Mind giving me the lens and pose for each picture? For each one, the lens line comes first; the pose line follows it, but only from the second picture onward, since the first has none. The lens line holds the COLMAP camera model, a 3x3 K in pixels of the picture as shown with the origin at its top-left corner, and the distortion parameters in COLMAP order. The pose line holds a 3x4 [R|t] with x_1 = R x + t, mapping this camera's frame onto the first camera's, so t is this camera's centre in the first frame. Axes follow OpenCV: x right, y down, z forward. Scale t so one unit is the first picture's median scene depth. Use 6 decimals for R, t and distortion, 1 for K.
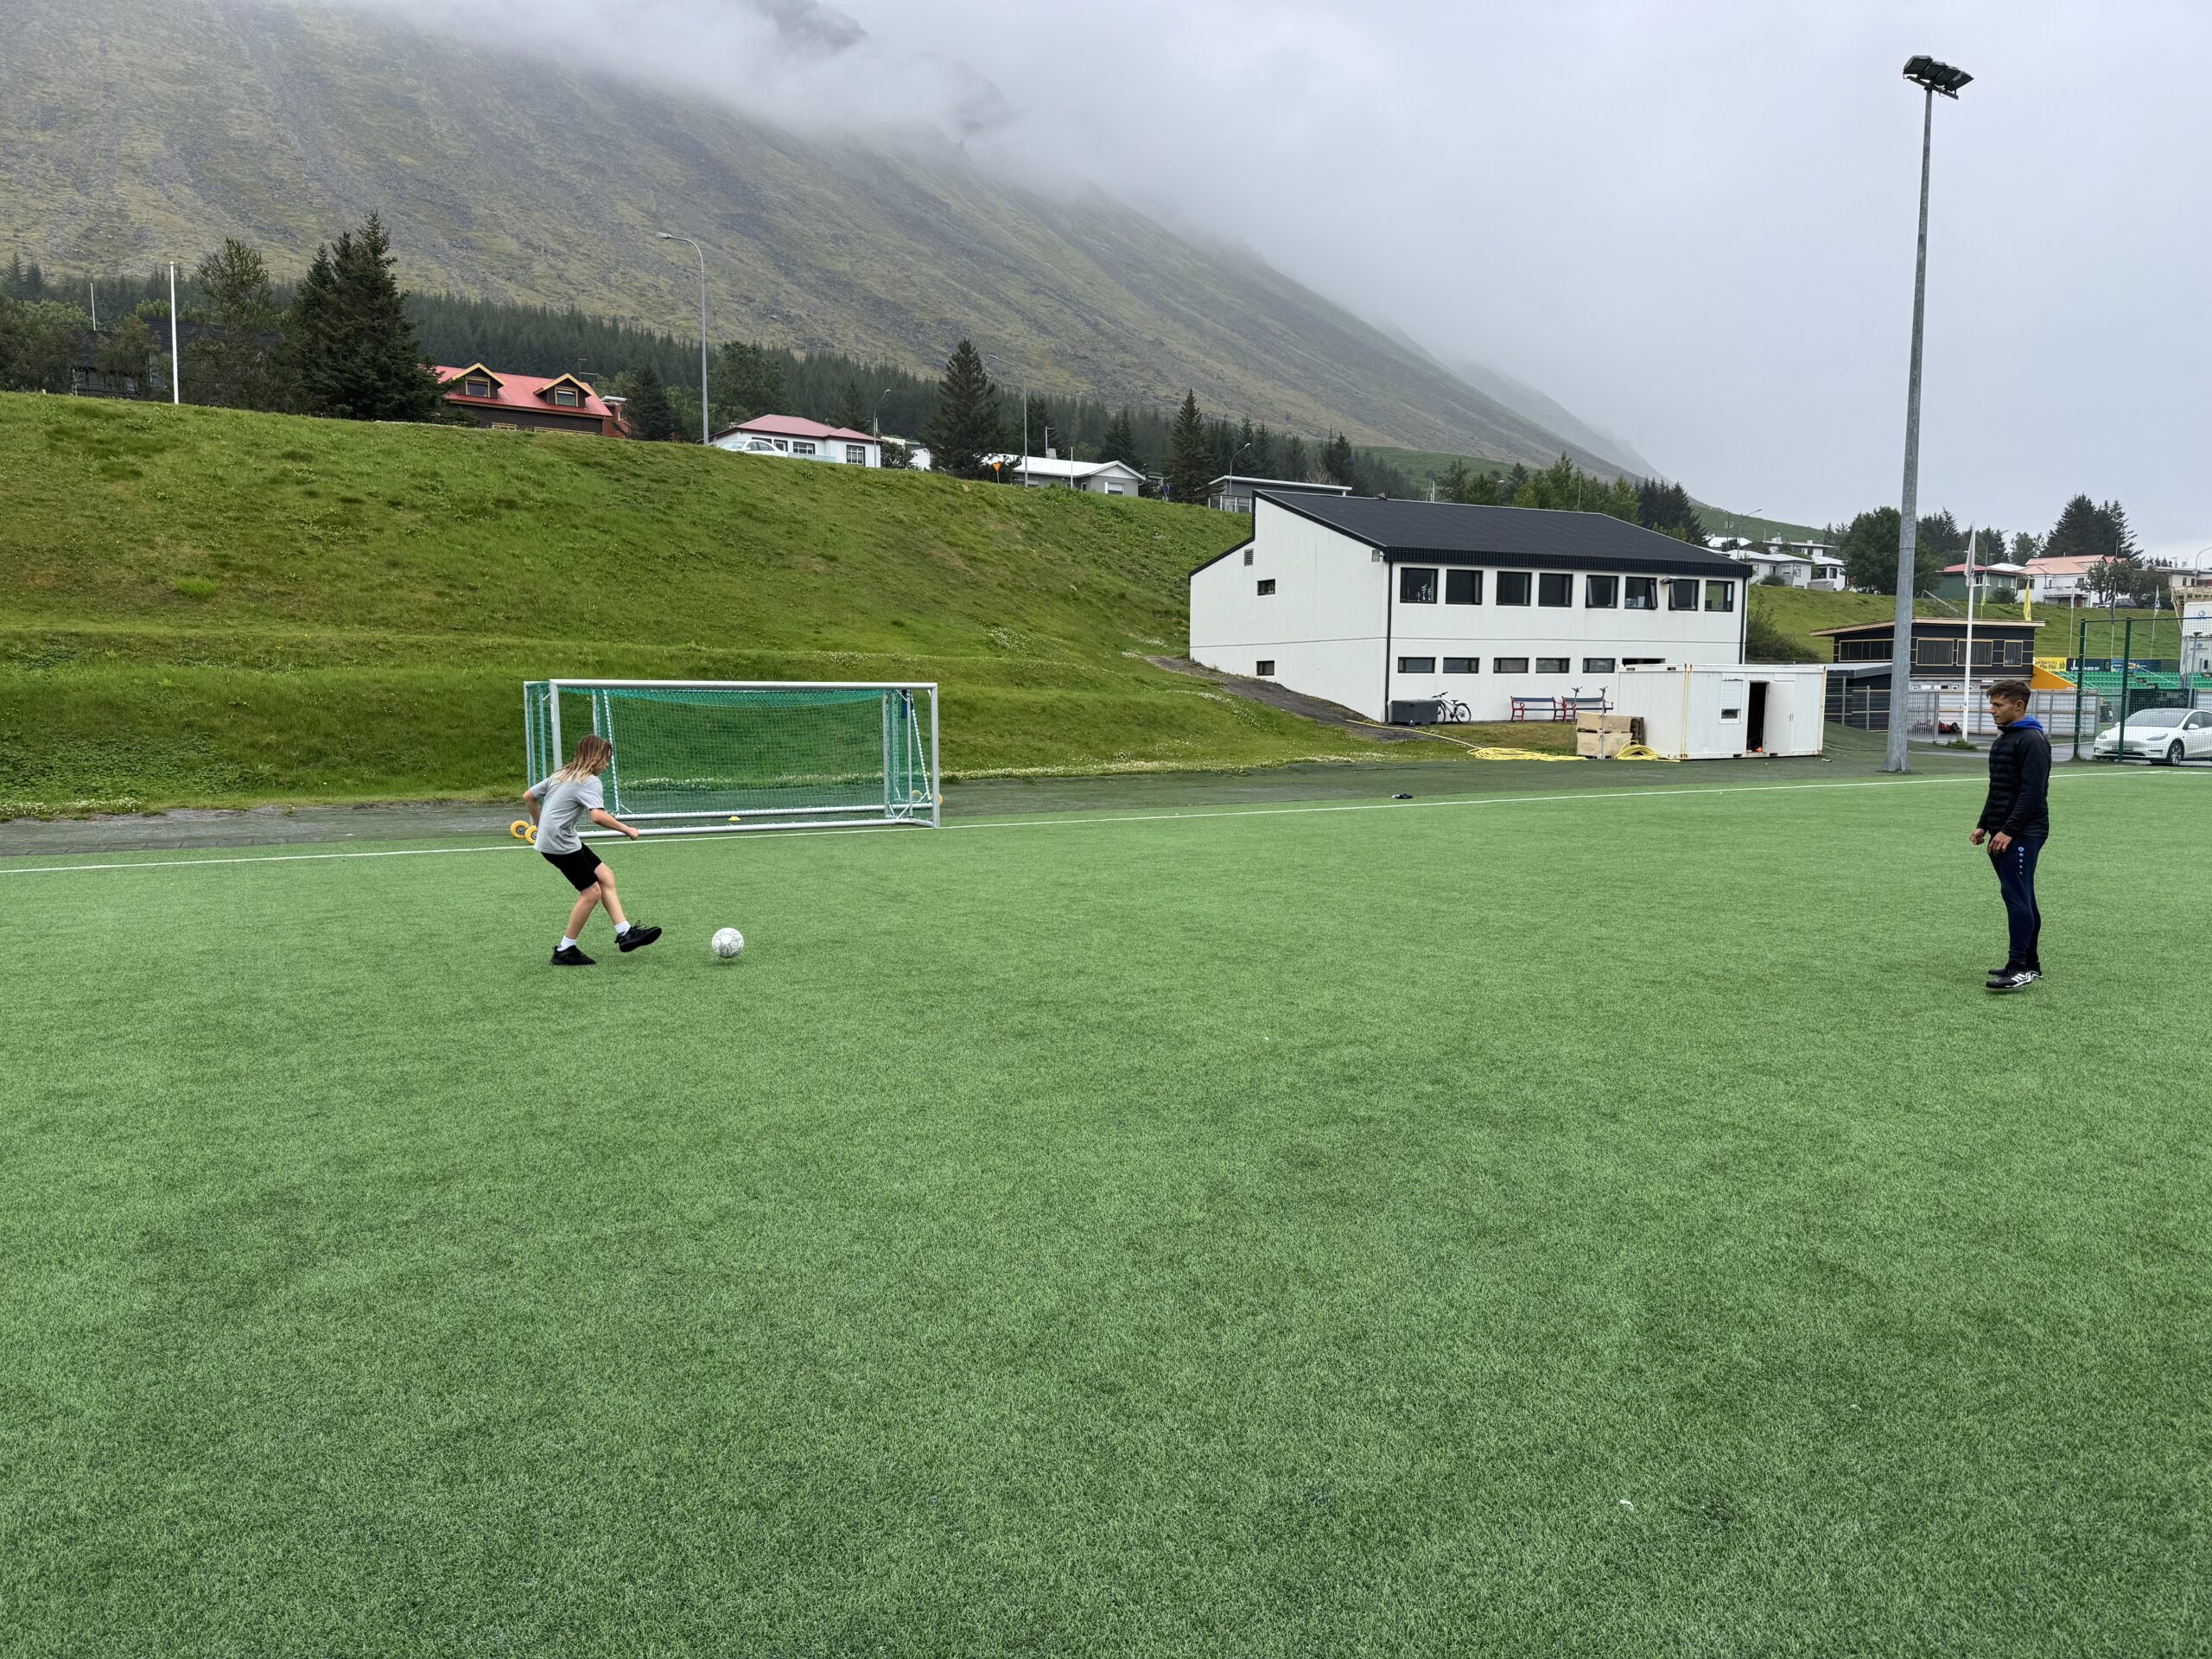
lens RADIAL K [[1584.6, 0, 1118.7], [0, 1584.6, 850.0], [0, 0, 1]] dist [0.048751, -0.068827]
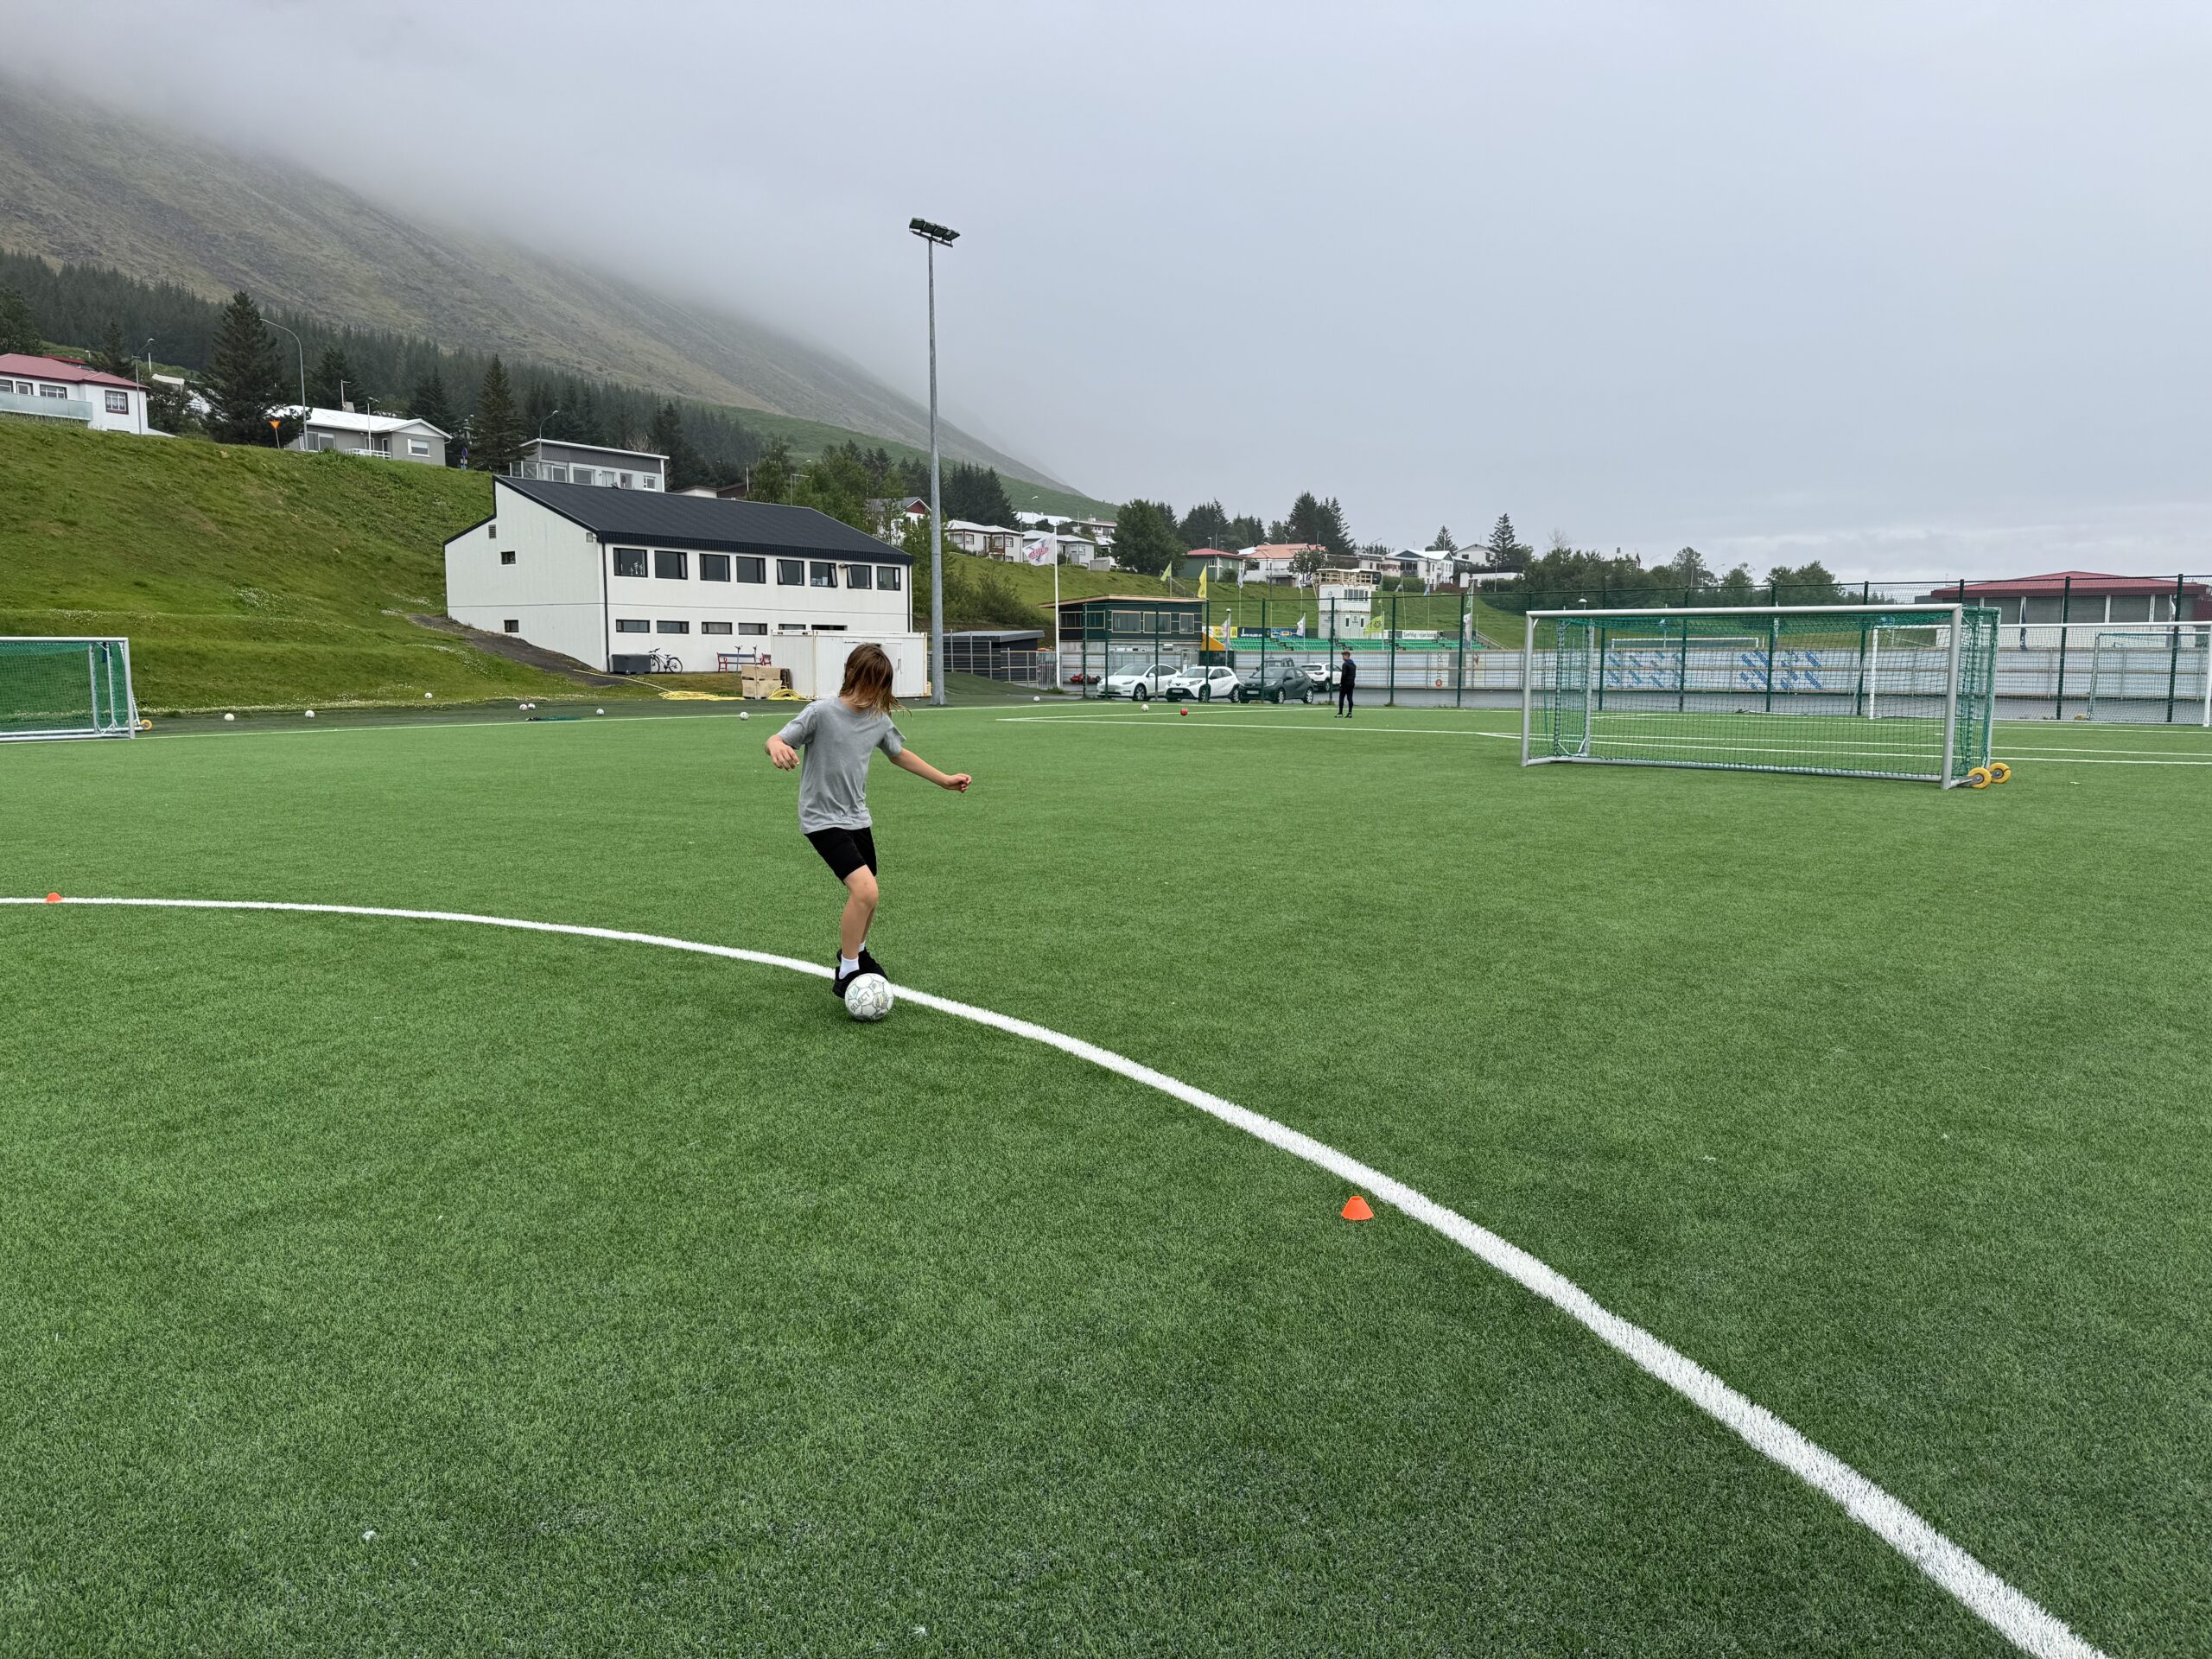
lens RADIAL K [[1584.6, 0, 1158.6], [0, 1584.6, 828.8], [0, 0, 1]] dist [0.048751, -0.068827]
pose [[0.922990, -0.037590, 0.382984, 0.090254], [0.032846, 0.999281, 0.018920, 0.034424], [-0.383420, -0.004883, 0.923561, -0.335838]]
